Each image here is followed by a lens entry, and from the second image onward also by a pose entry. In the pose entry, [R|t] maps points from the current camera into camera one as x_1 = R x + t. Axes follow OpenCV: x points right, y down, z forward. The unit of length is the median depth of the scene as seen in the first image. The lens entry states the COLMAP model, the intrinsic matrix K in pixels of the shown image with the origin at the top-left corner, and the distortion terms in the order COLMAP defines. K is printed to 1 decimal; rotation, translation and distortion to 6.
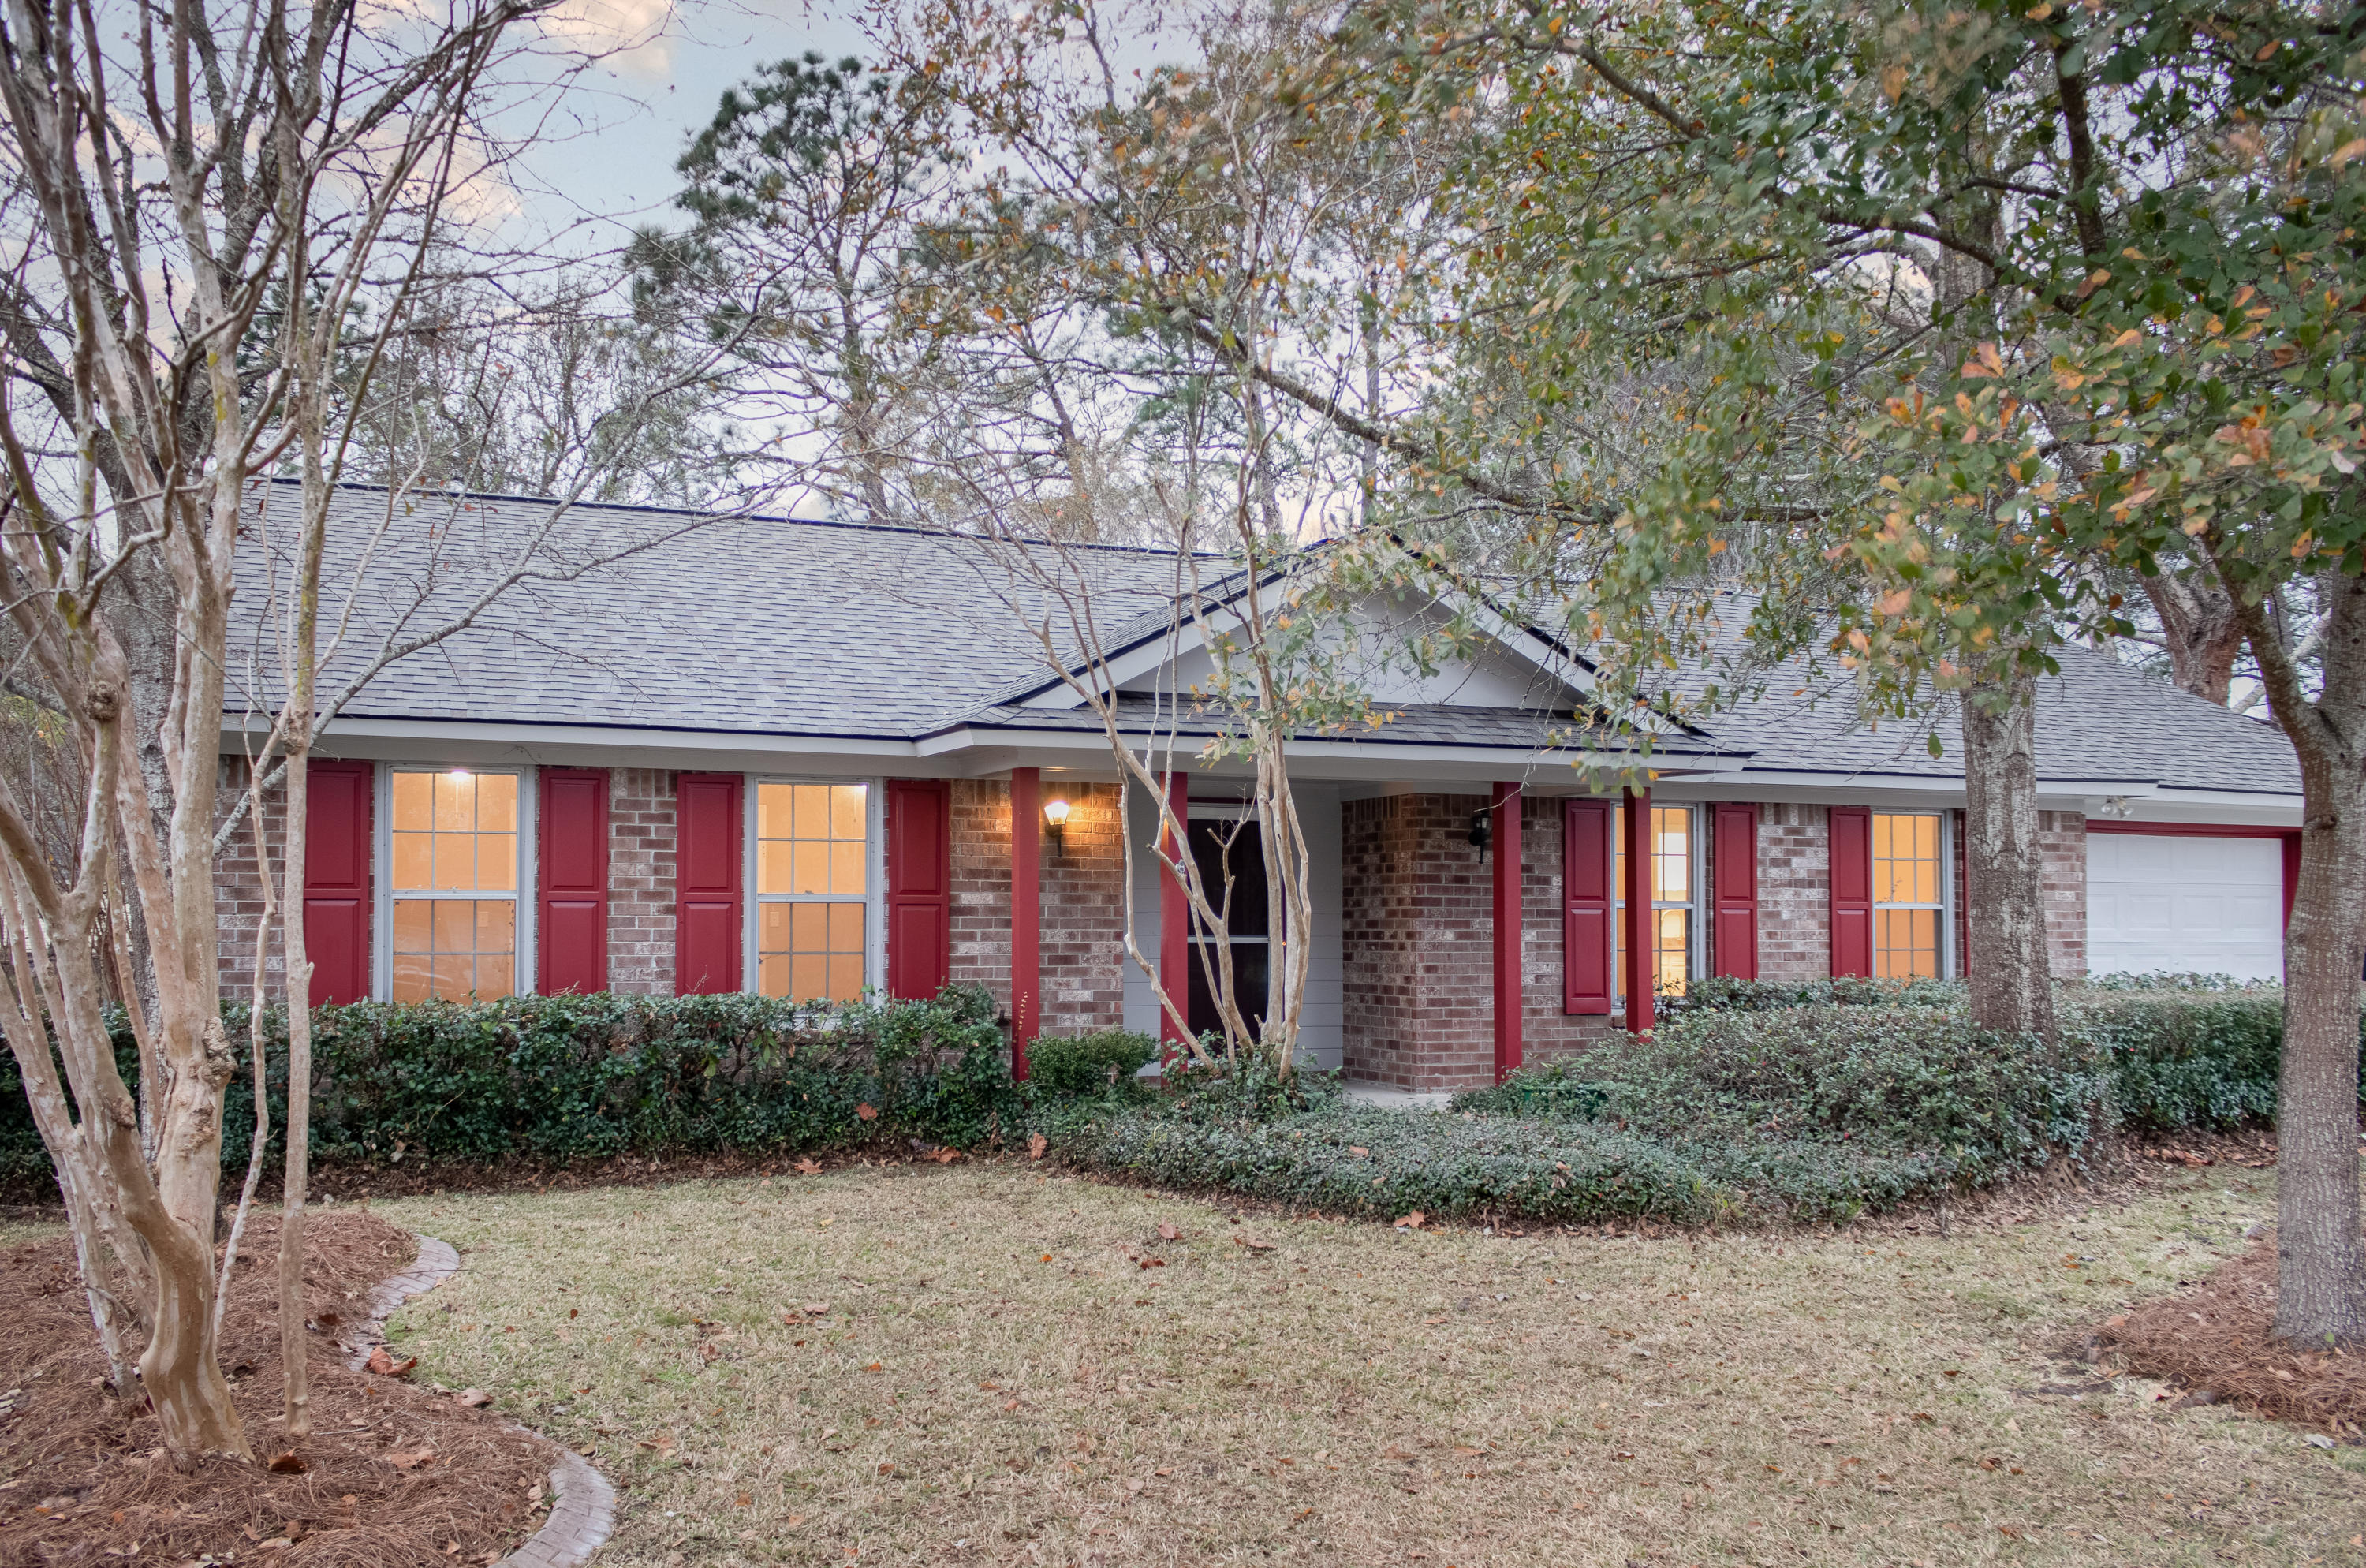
lens RADIAL K [[2061.9, 0, 1107.4], [0, 2061.9, 809.6], [0, 0, 1]] dist [0.002575, 0.002764]
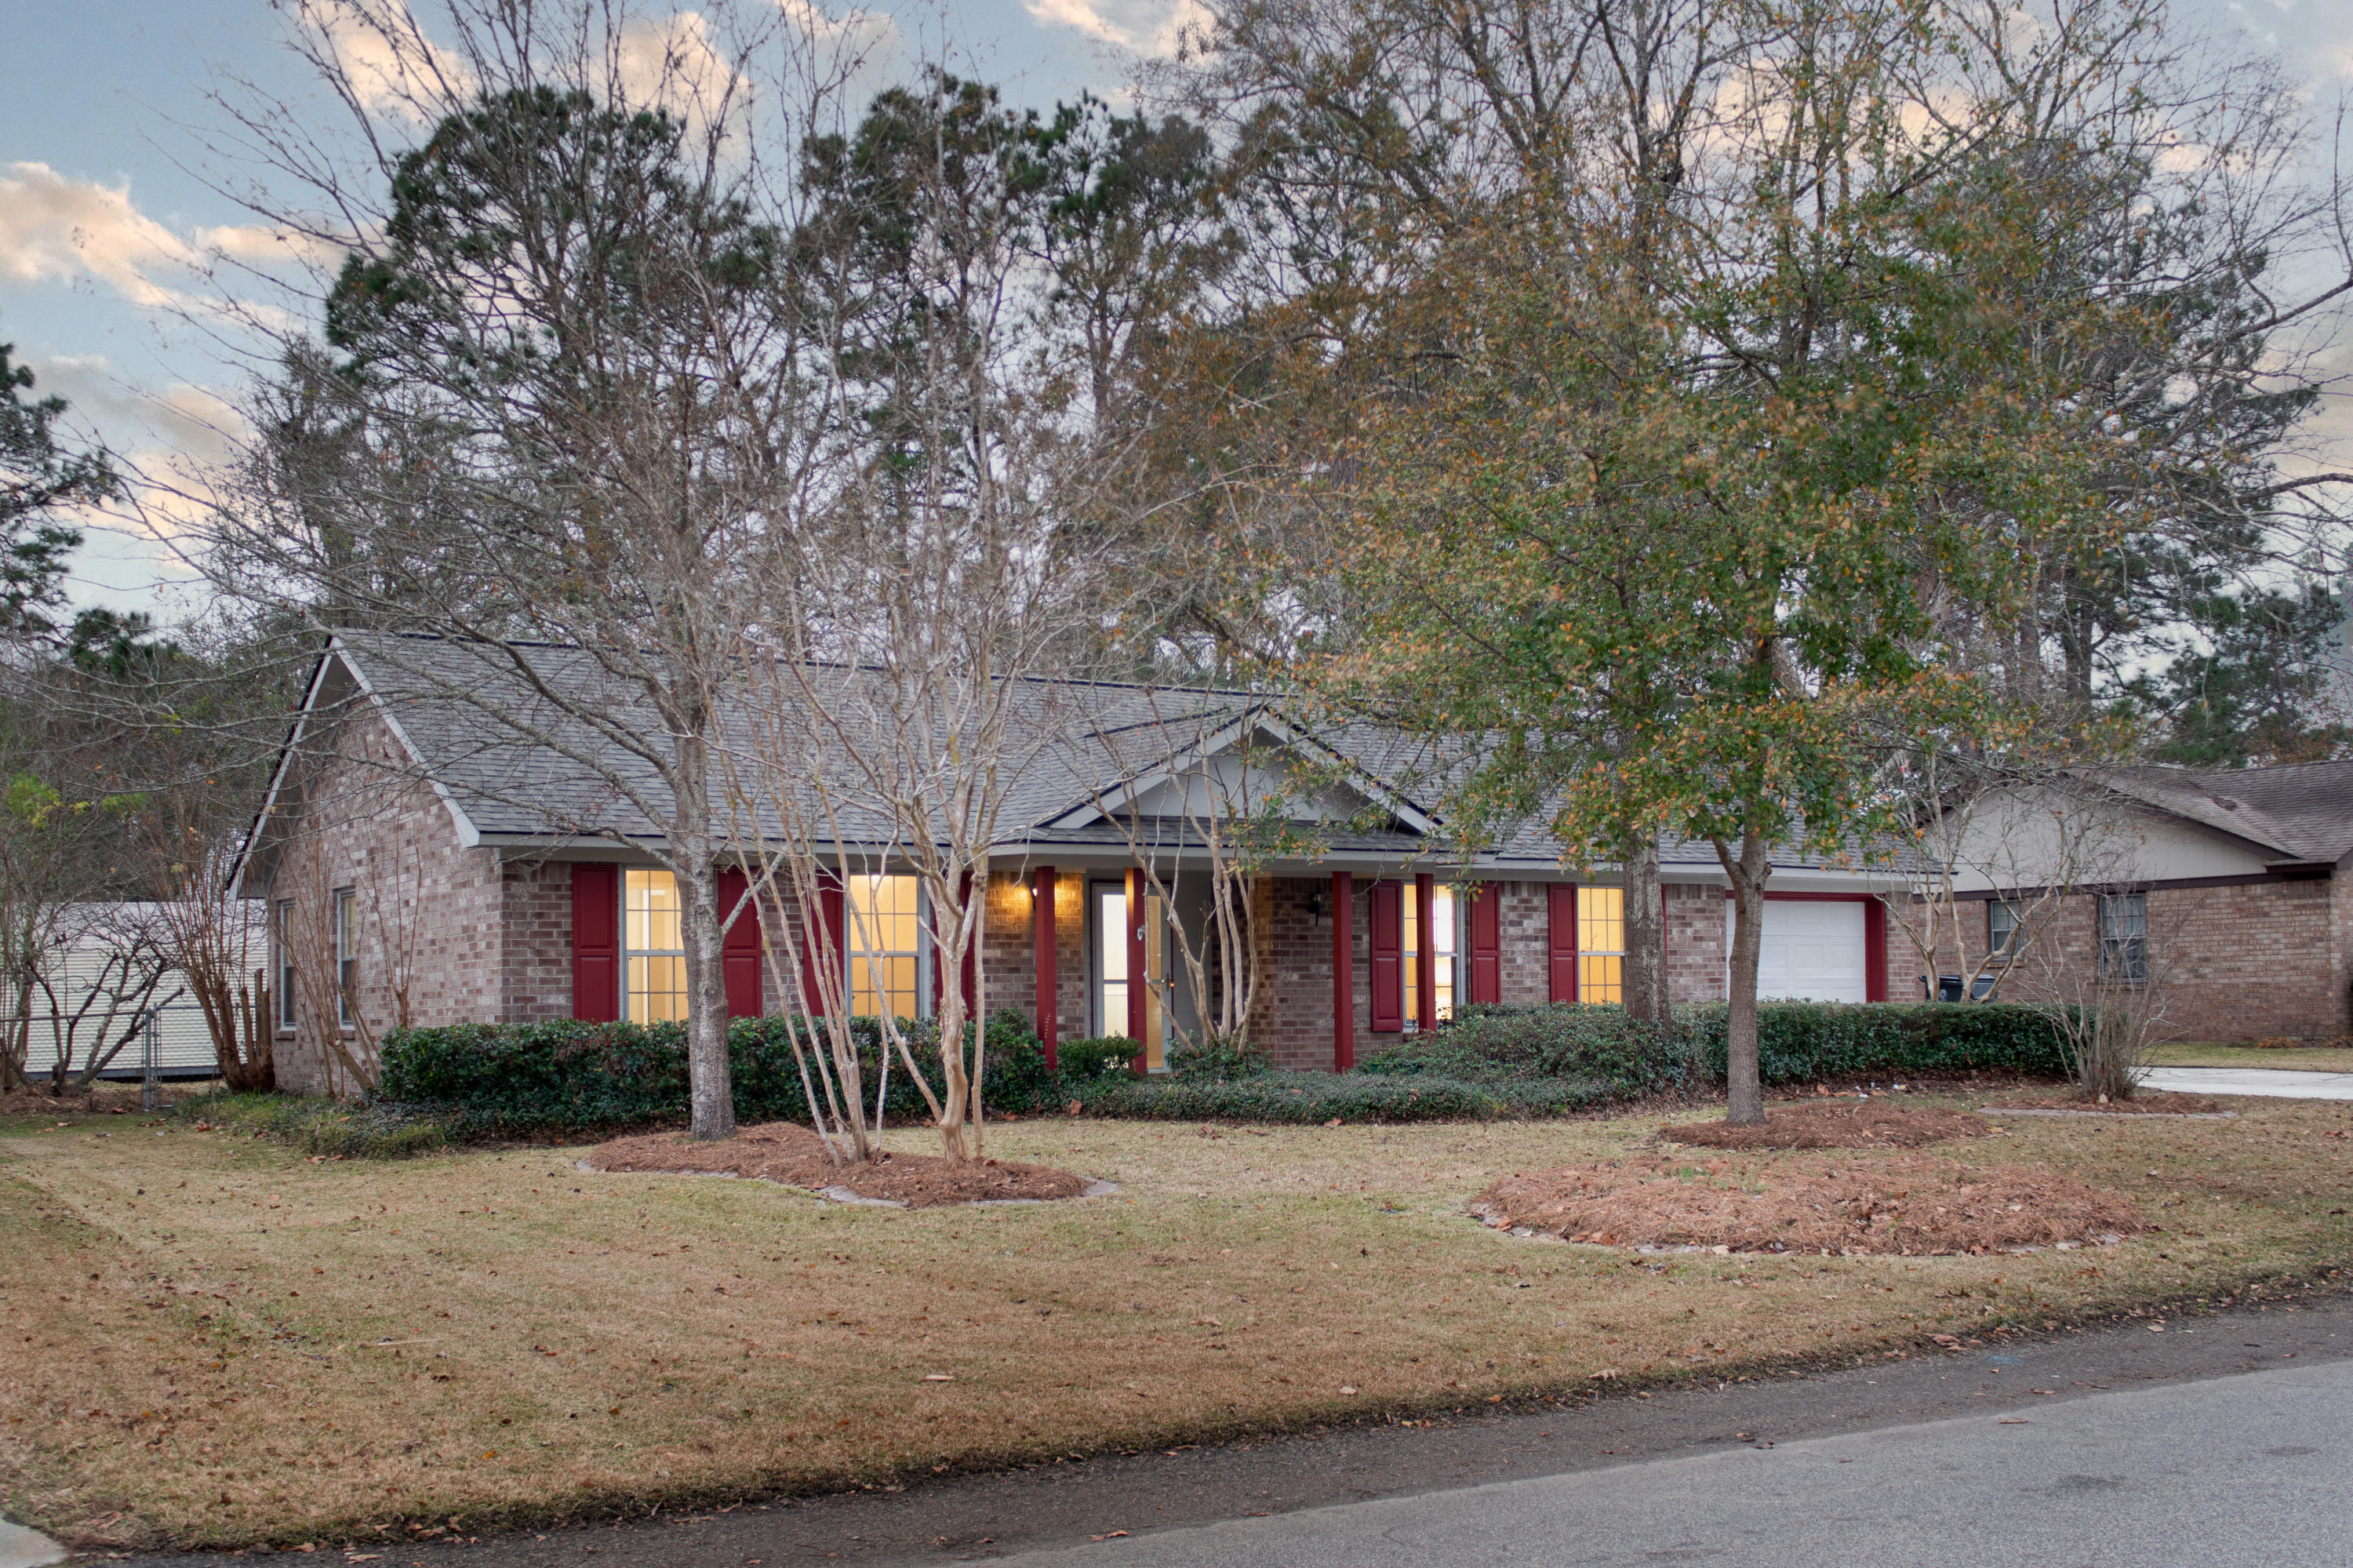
lens RADIAL K [[2564.1, 0, 1177.7], [0, 2564.1, 785.8], [0, 0, 1]] dist [-0.007055, 0.000000]
pose [[0.981250, 0.003466, 0.192706, -0.276587], [0.001554, 0.999664, -0.025888, -0.027023], [-0.192731, 0.025702, 0.980915, -0.785513]]
